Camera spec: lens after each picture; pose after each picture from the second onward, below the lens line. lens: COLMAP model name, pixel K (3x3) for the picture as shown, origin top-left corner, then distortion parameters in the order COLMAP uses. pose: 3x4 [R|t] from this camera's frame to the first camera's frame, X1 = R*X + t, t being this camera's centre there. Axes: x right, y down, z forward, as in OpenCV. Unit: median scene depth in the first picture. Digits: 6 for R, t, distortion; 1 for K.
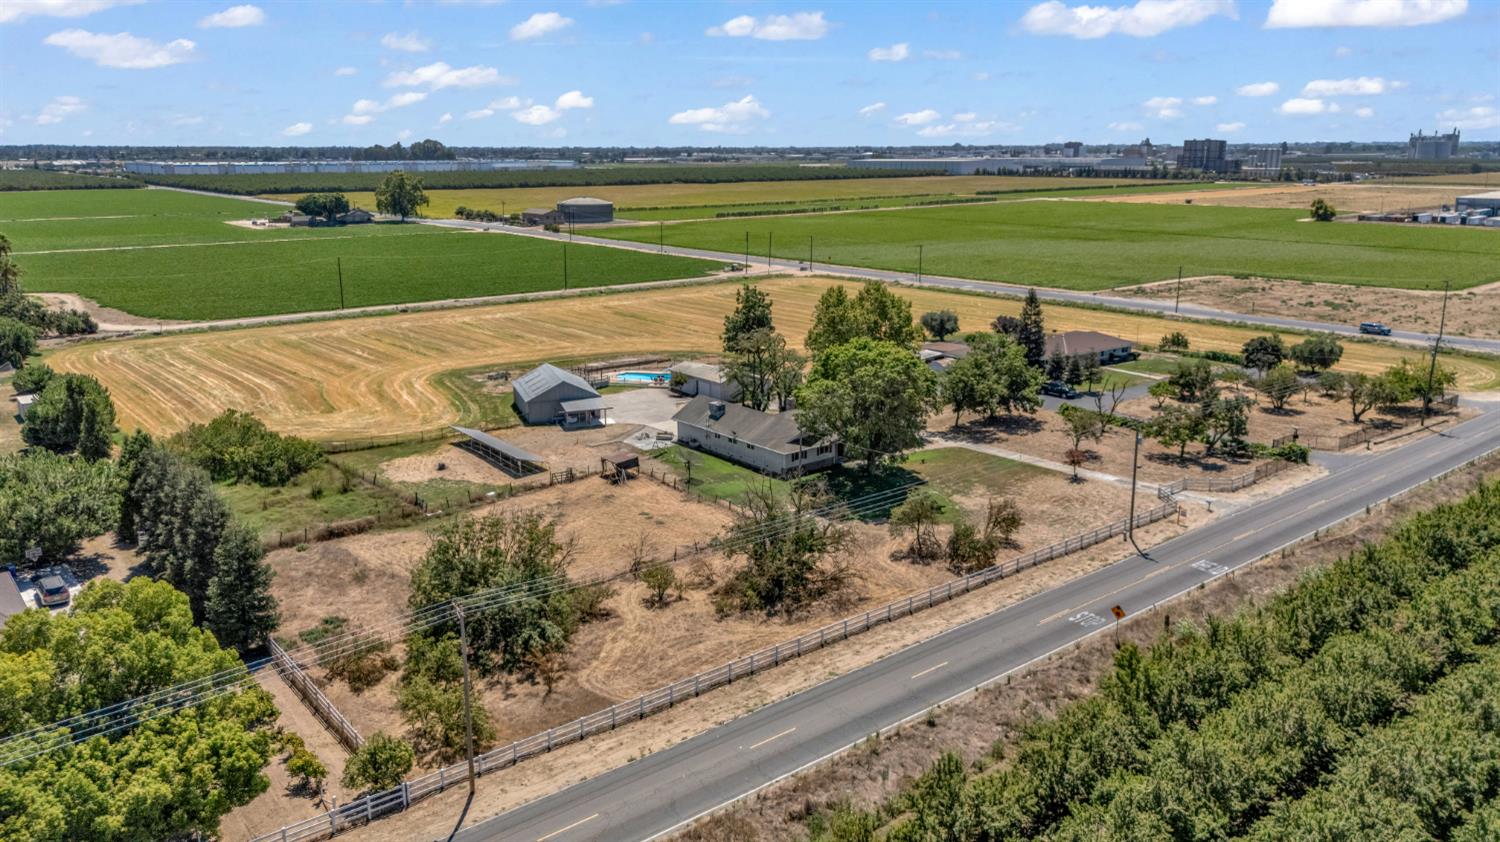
lens RADIAL K [[1103.2, 0, 748.2], [0, 1103.2, 431.8], [0, 0, 1]] dist [0.054040, -0.054003]
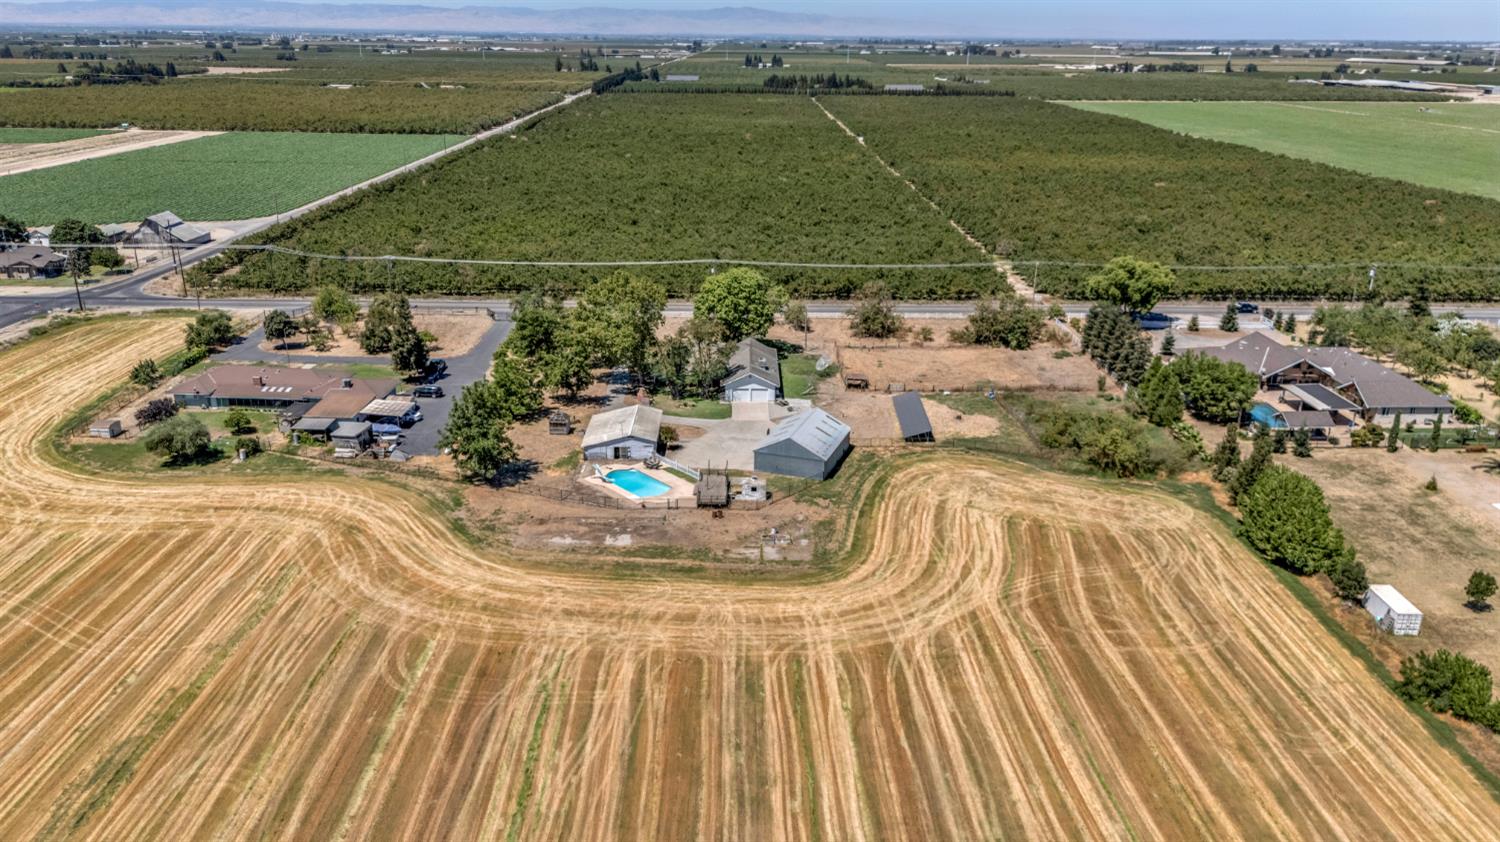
lens RADIAL K [[1103.2, 0, 748.2], [0, 1103.2, 431.8], [0, 0, 1]] dist [0.054040, -0.054003]
pose [[-0.777776, -0.219093, 0.589120, -0.894743], [0.149572, 0.845841, 0.512036, -0.694891], [-0.610485, 0.486365, -0.625105, 2.059274]]
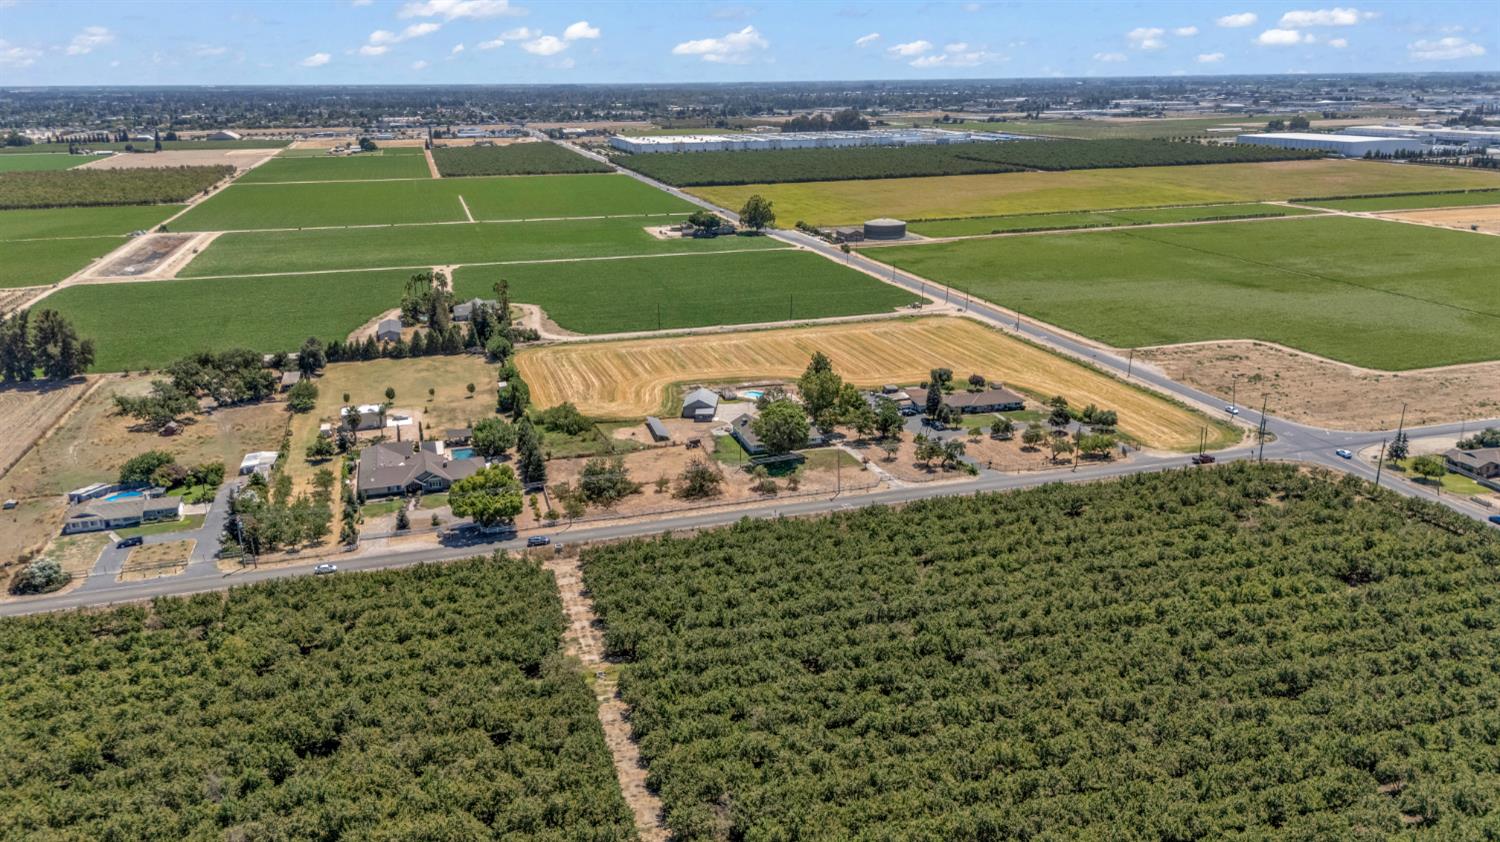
lens RADIAL K [[1096.1, 0, 750.0], [0, 1096.1, 421.0], [0, 0, 1]] dist [0.116959, -0.151105]
pose [[0.923970, 0.106604, -0.367308, 0.915971], [-0.087838, 0.993846, 0.067485, -0.196530], [0.372242, -0.030091, 0.927648, -1.265332]]
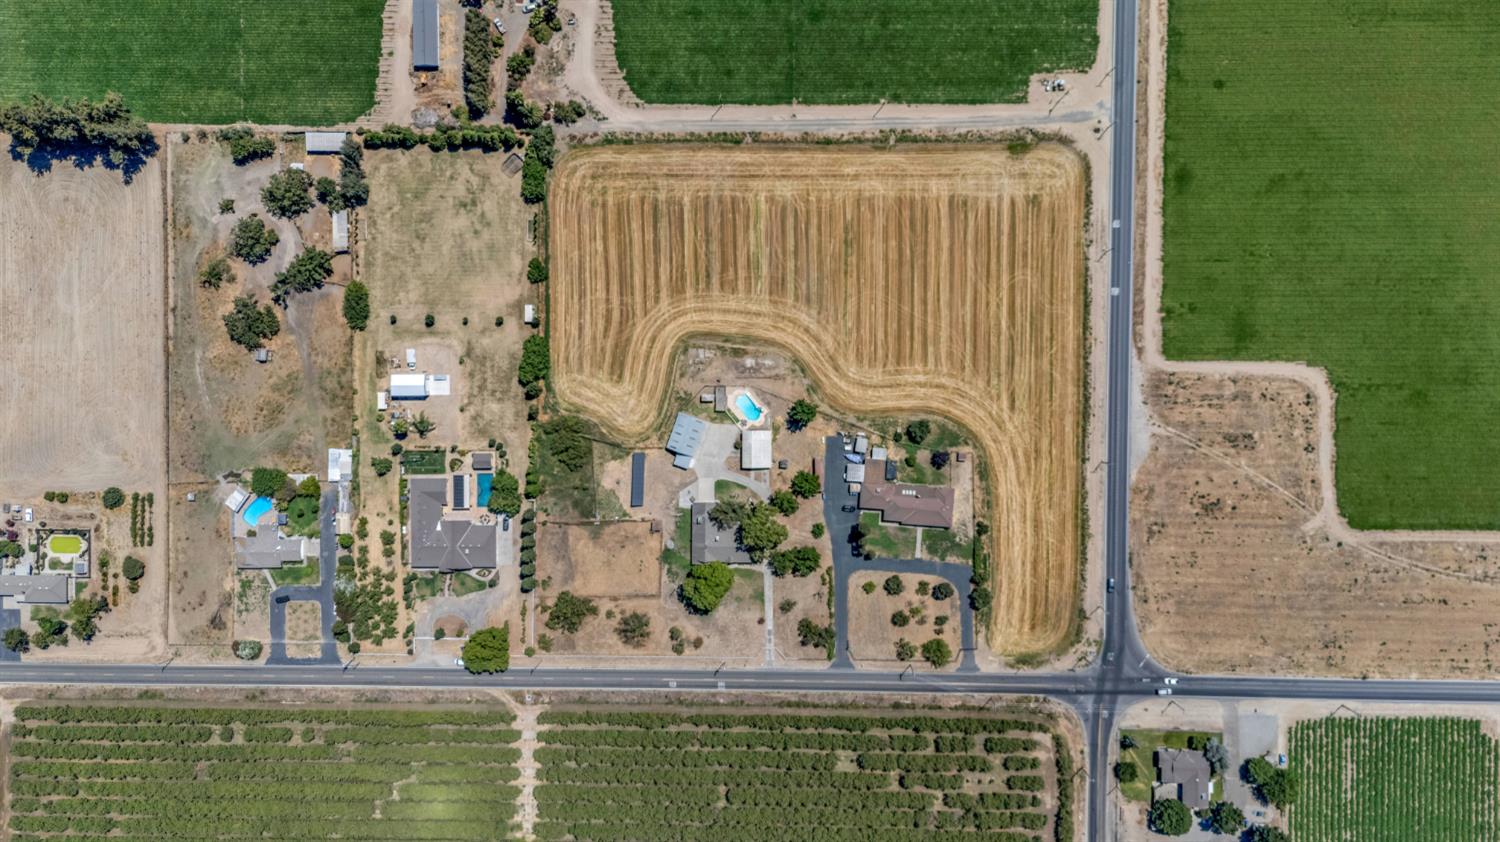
lens RADIAL K [[1096.1, 0, 750.0], [0, 1096.1, 421.0], [0, 0, 1]] dist [0.116959, -0.151105]
pose [[0.770615, 0.637017, -0.019036, -0.042114], [-0.127845, 0.183782, 0.974618, -3.182290], [0.624346, -0.748621, 0.223064, 0.692991]]
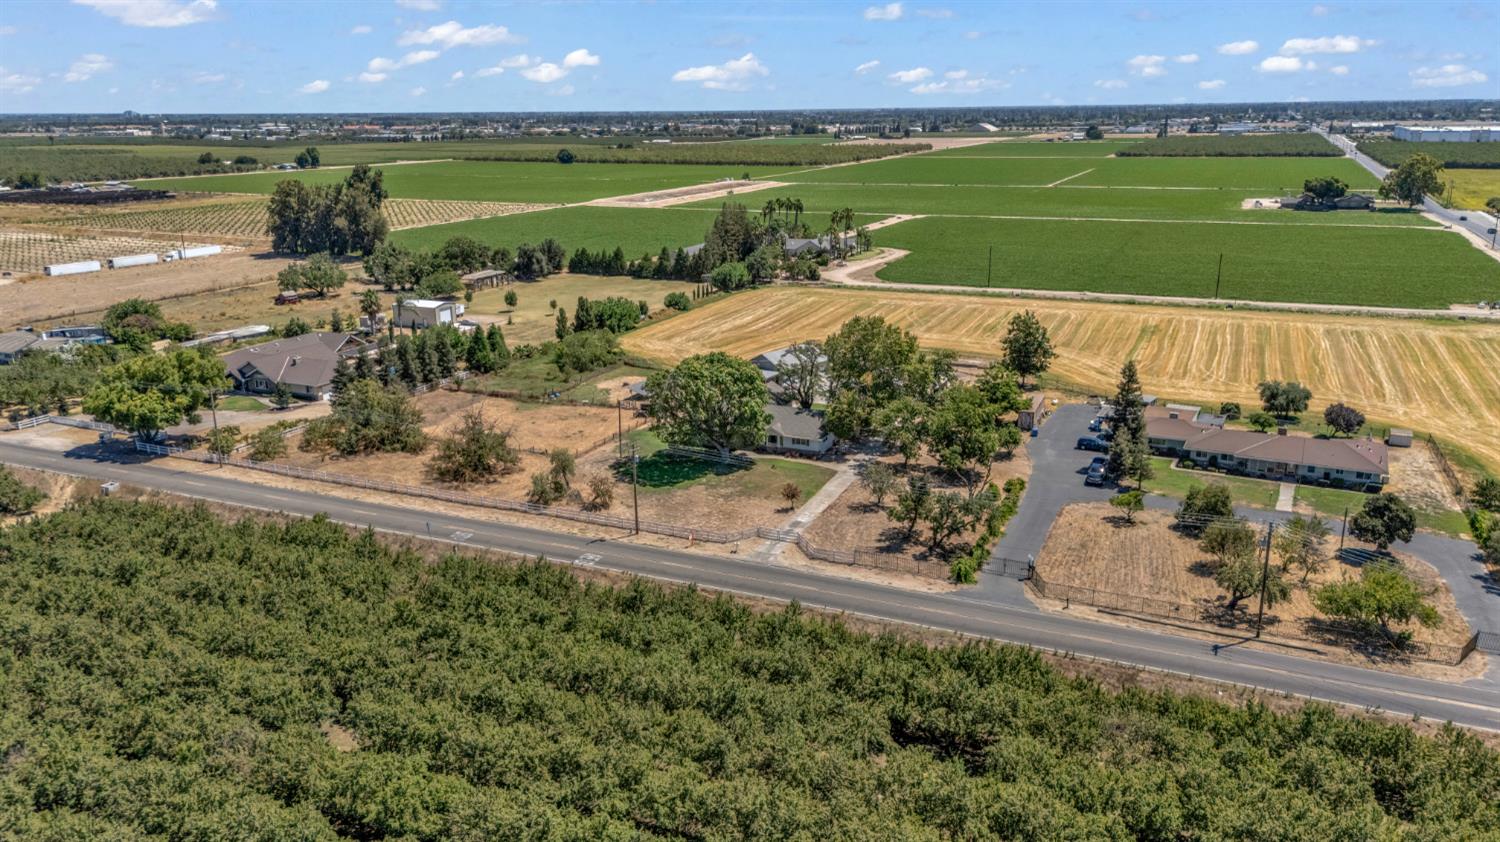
lens RADIAL K [[1103.2, 0, 748.2], [0, 1103.2, 431.8], [0, 0, 1]] dist [0.054040, -0.054003]
pose [[0.446995, 0.248318, -0.859380, 1.211914], [-0.214157, 0.962467, 0.166714, -0.211357], [0.868523, 0.109521, 0.483397, 0.412898]]
